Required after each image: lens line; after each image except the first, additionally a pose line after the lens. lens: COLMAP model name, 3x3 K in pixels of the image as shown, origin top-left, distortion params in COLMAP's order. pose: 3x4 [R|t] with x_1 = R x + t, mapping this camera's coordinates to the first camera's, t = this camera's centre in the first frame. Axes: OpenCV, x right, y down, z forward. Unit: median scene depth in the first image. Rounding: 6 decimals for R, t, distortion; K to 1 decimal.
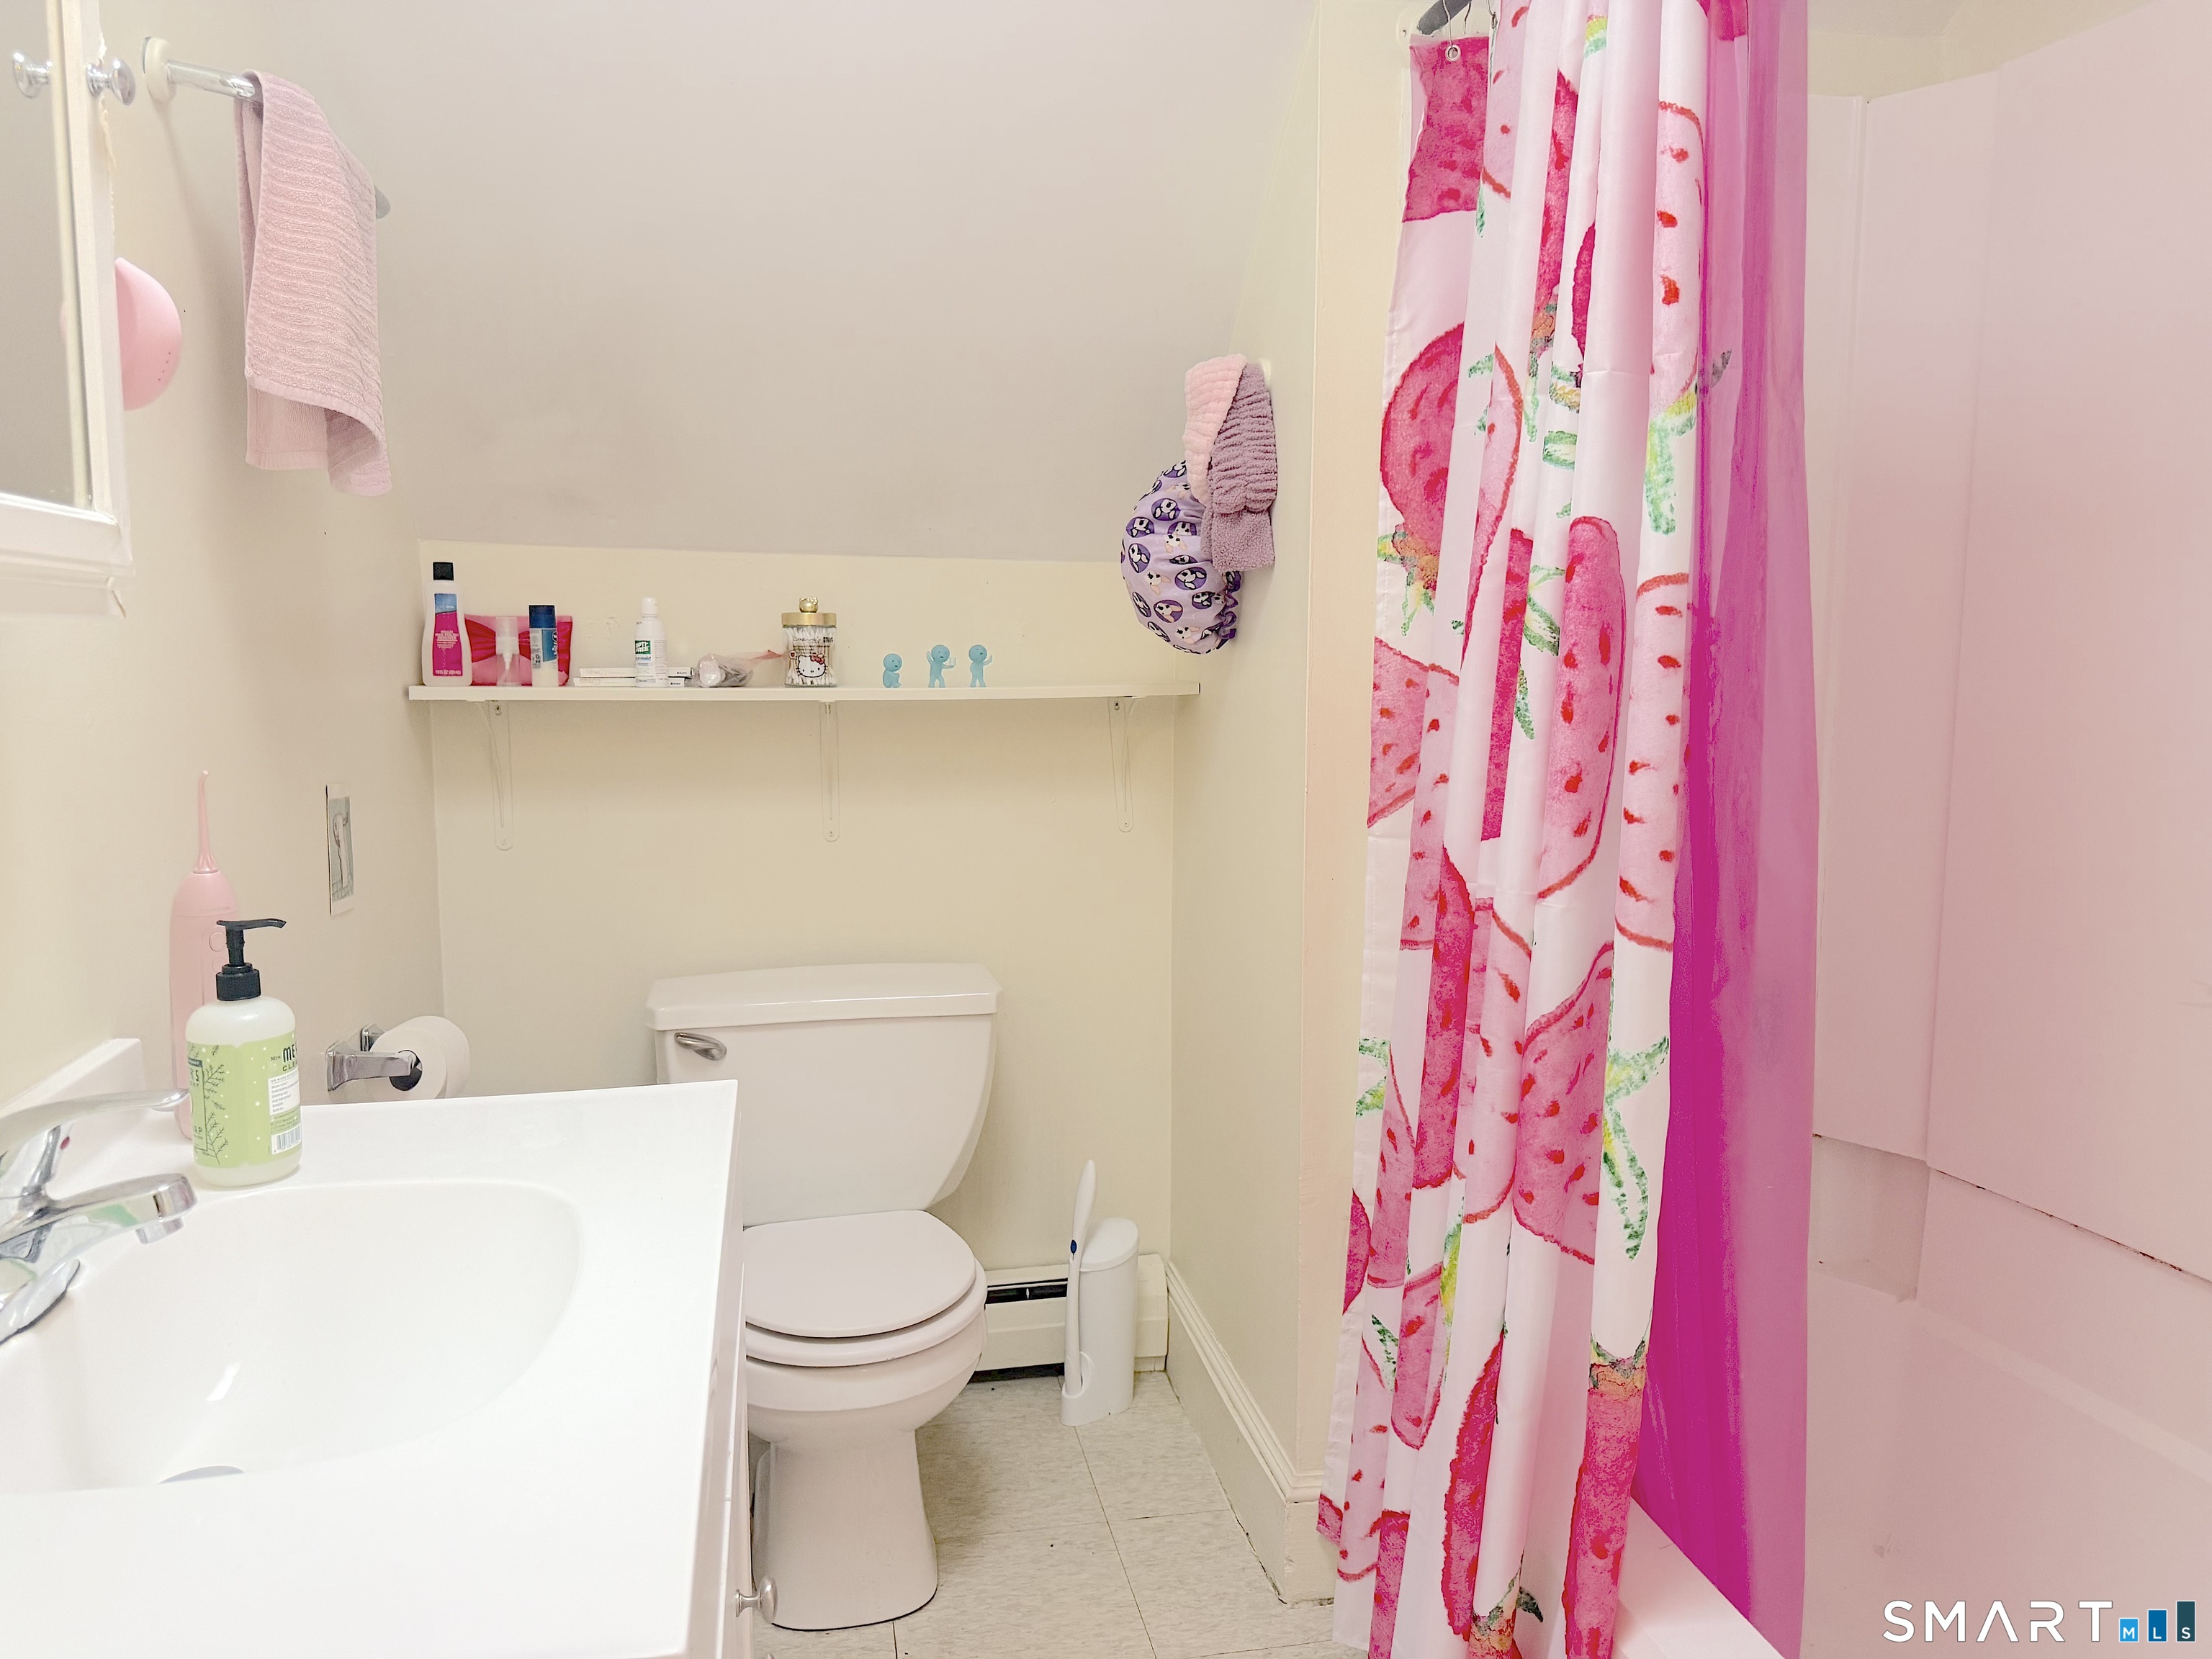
lens RADIAL K [[1563.9, 0, 1115.9], [0, 1563.9, 838.2], [0, 0, 1]] dist [0.028069, -0.041951]
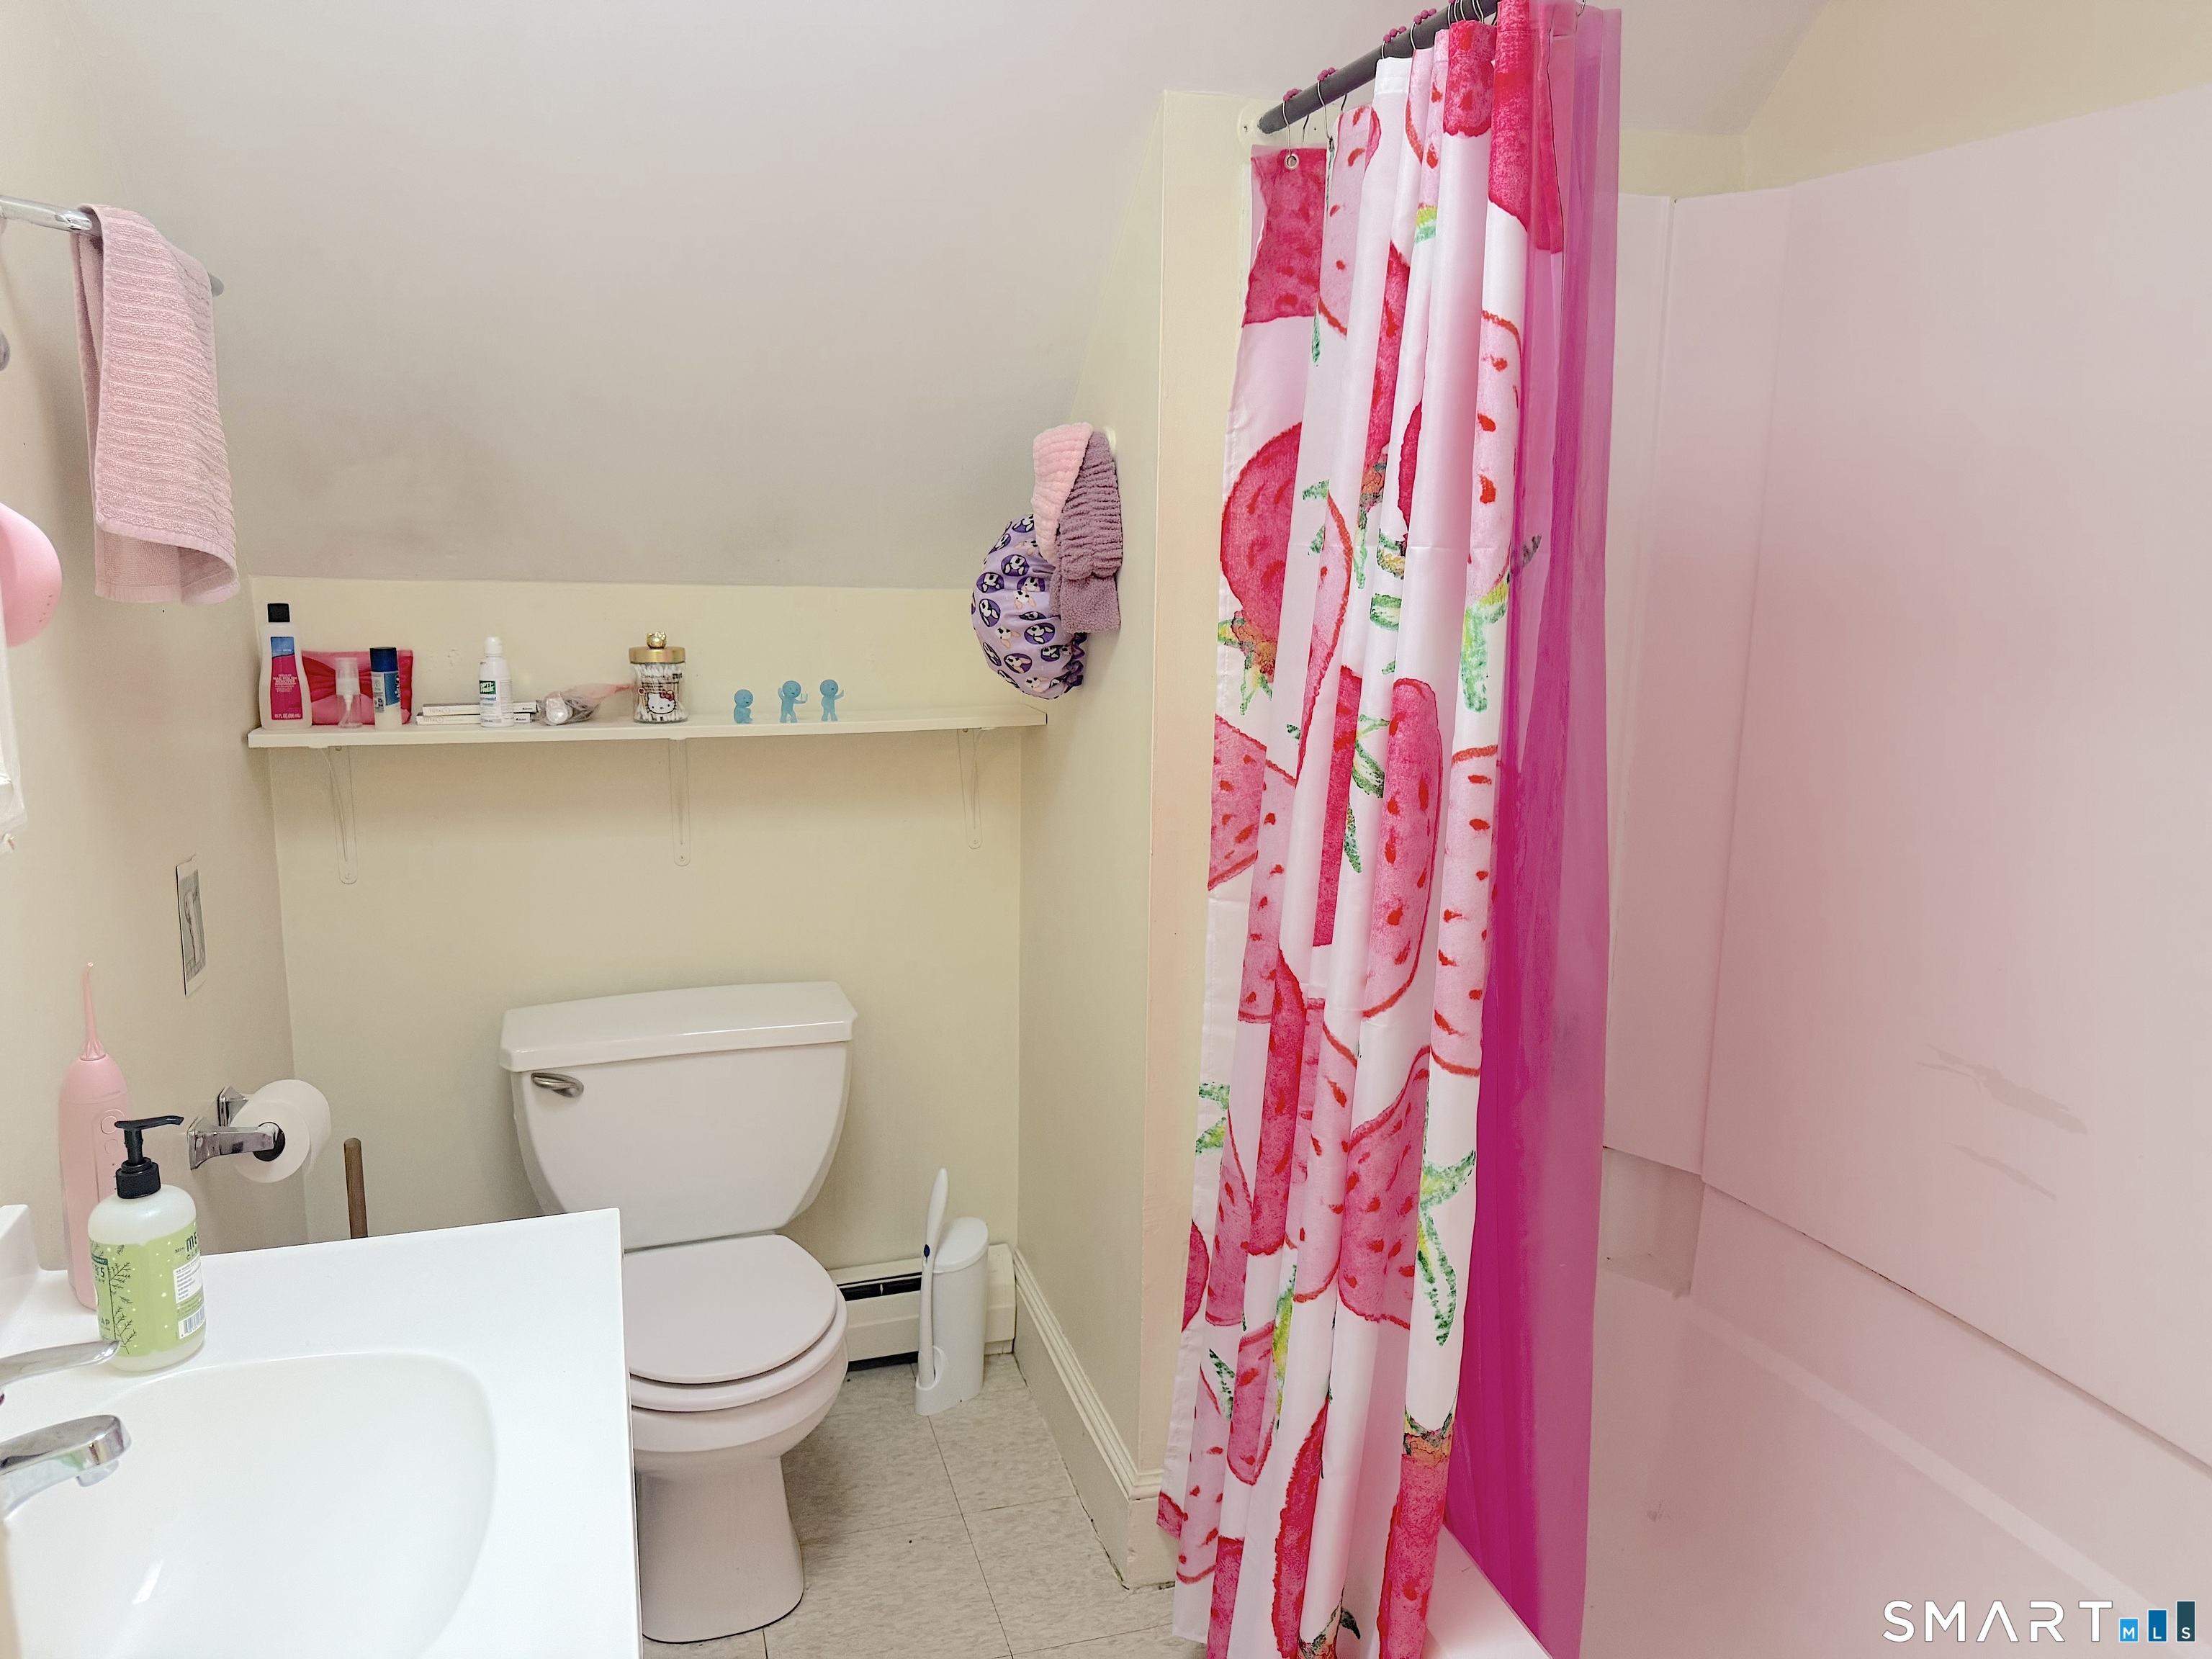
lens RADIAL K [[1563.9, 0, 1107.4], [0, 1563.9, 827.9], [0, 0, 1]] dist [0.028069, -0.041951]
pose [[0.994875, -0.006790, 0.100885, -0.014754], [-0.000068, 0.997698, 0.067814, -0.129119], [-0.101113, -0.067474, 0.992584, -0.049116]]
